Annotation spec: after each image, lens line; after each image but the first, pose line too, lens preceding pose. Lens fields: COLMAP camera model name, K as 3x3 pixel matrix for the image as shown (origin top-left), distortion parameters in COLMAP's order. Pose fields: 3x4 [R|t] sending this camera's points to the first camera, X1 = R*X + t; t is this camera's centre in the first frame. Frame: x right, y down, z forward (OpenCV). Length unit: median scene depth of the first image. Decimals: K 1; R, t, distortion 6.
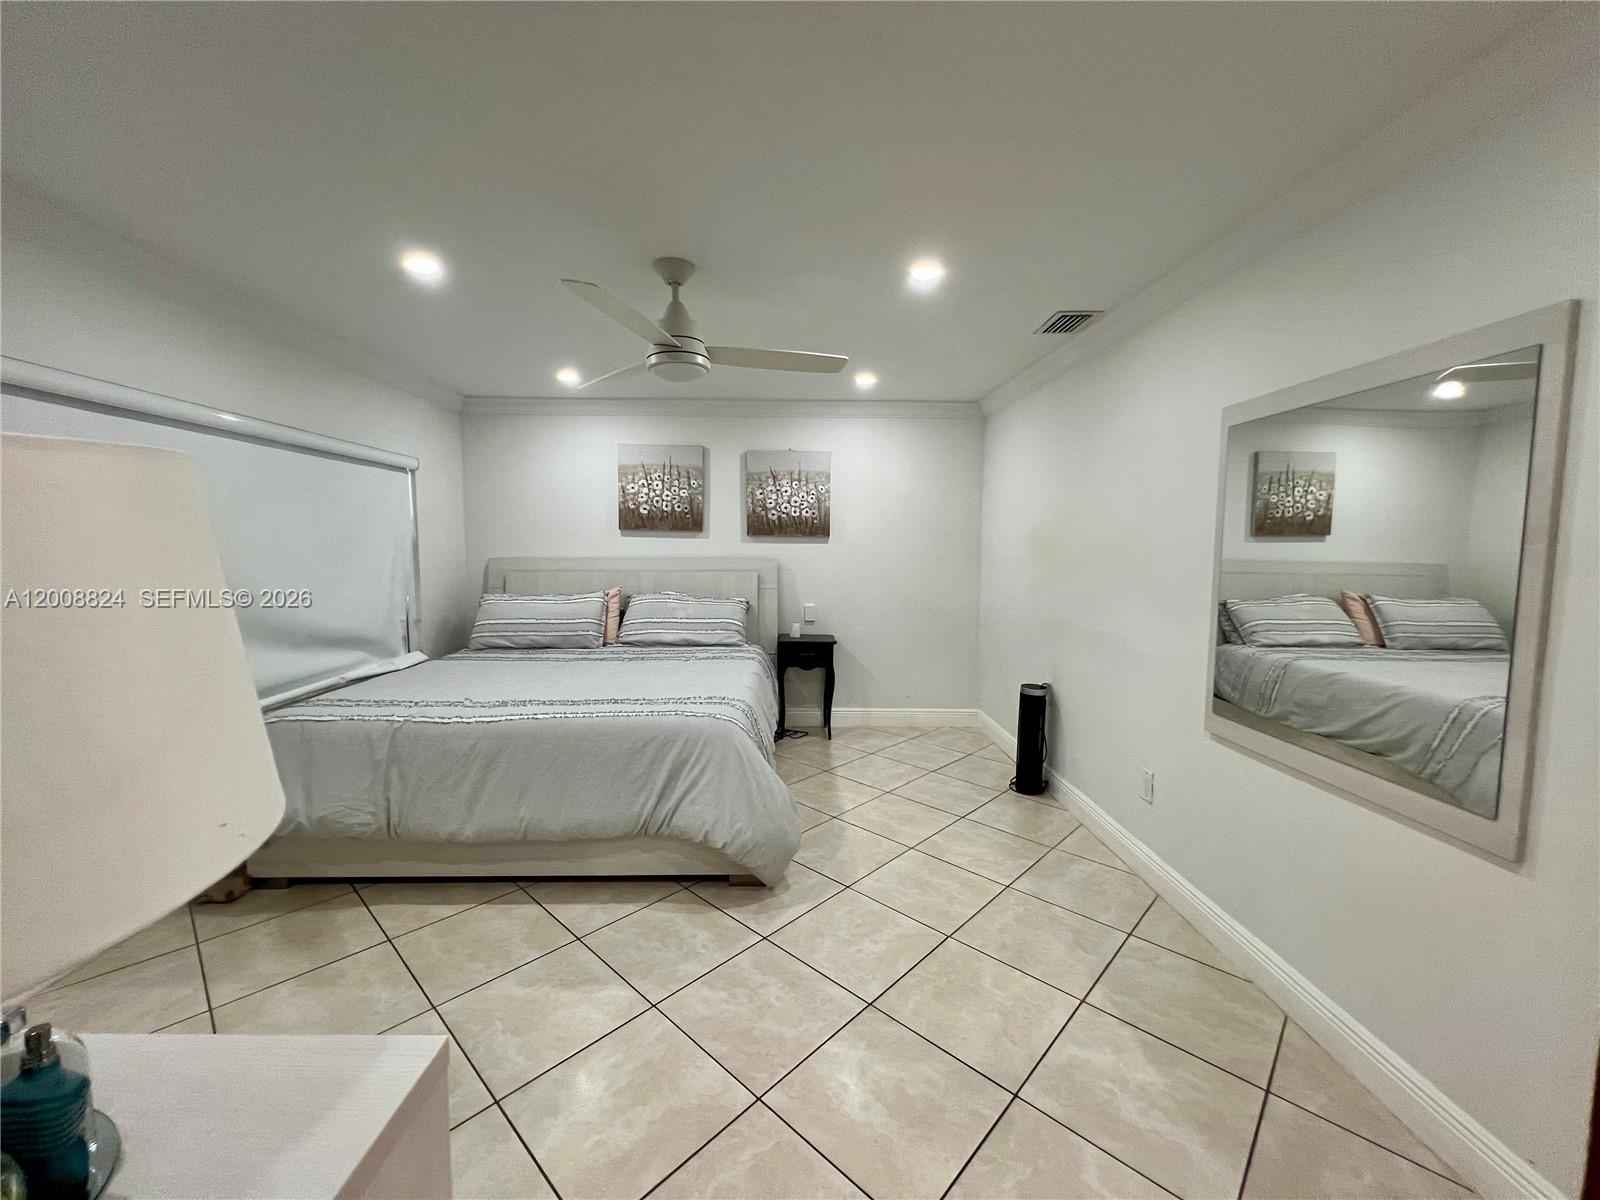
lens RADIAL K [[636.8, 0, 797.9], [0, 636.8, 601.2], [0, 0, 1]] dist [0.000008, -0.000100]
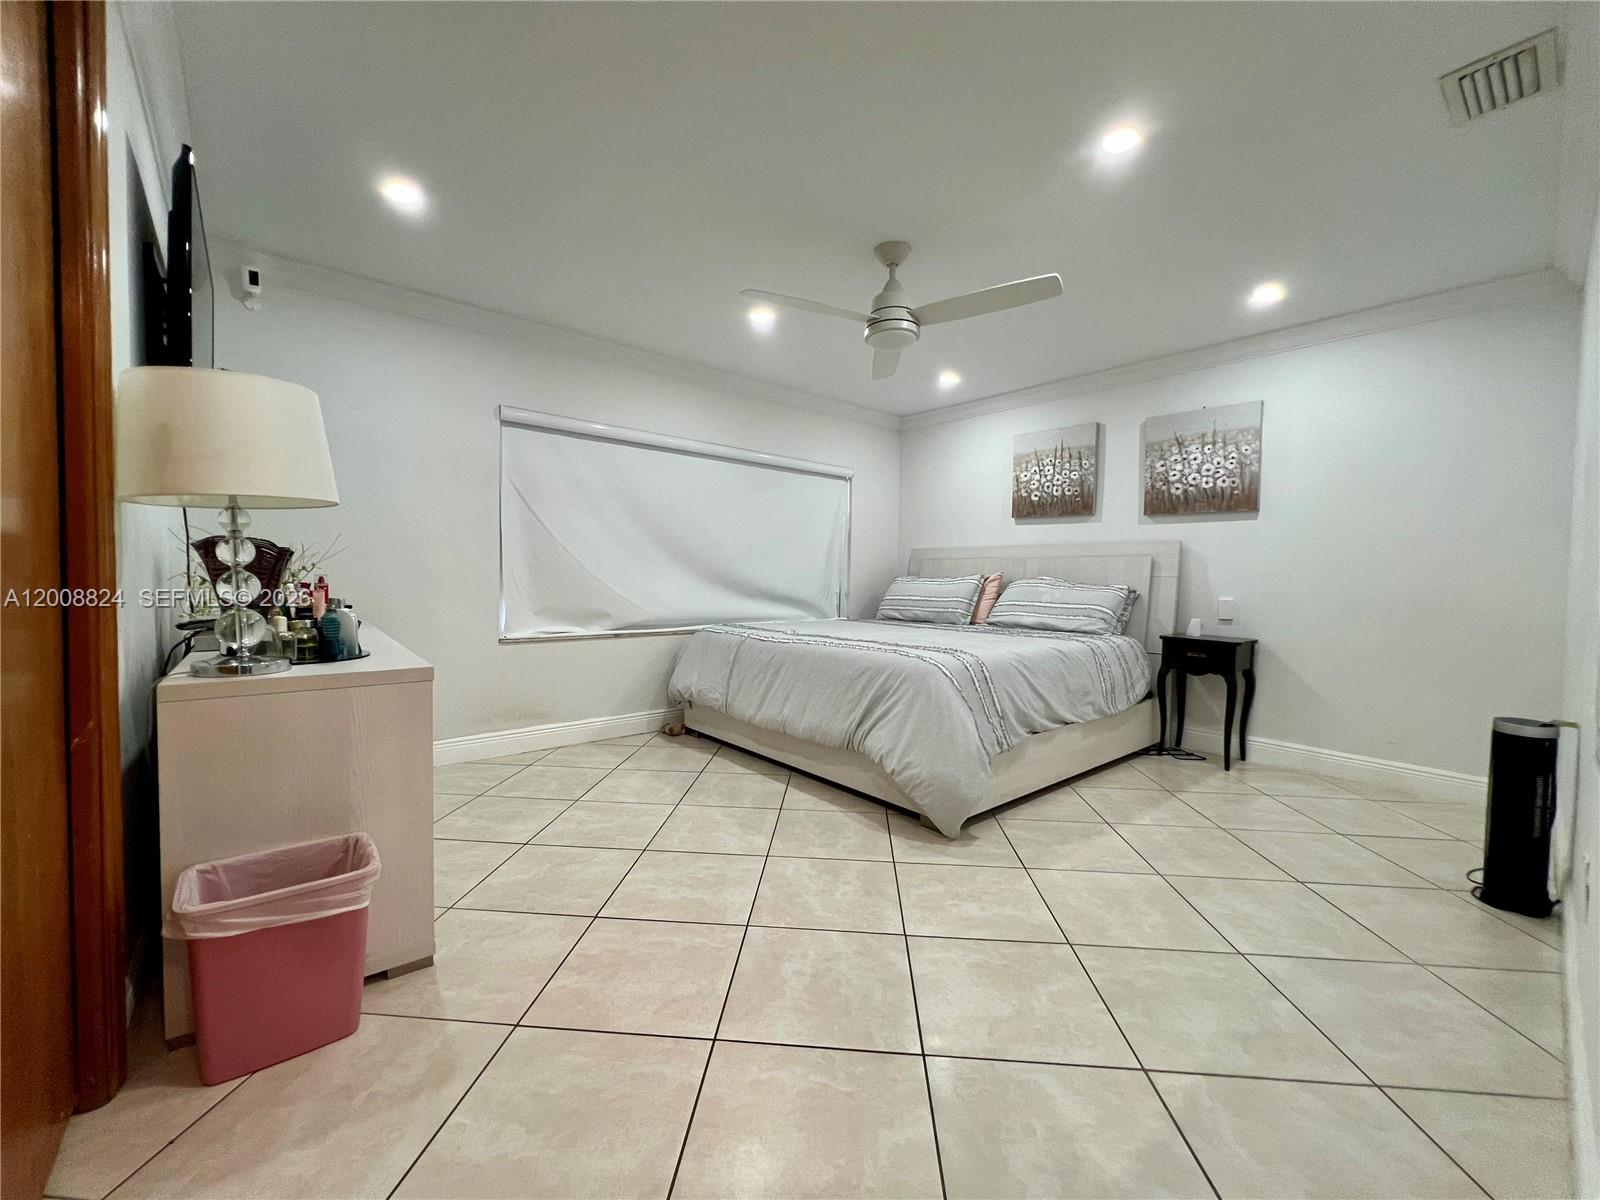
lens RADIAL K [[636.8, 0, 798.7], [0, 636.8, 599.7], [0, 0, 1]] dist [0.000008, -0.000100]
pose [[0.630534, 0.034967, -0.775374, 0.313392], [-0.080558, 0.996538, -0.020569, 0.069795], [0.771970, 0.075432, 0.631168, 0.100280]]
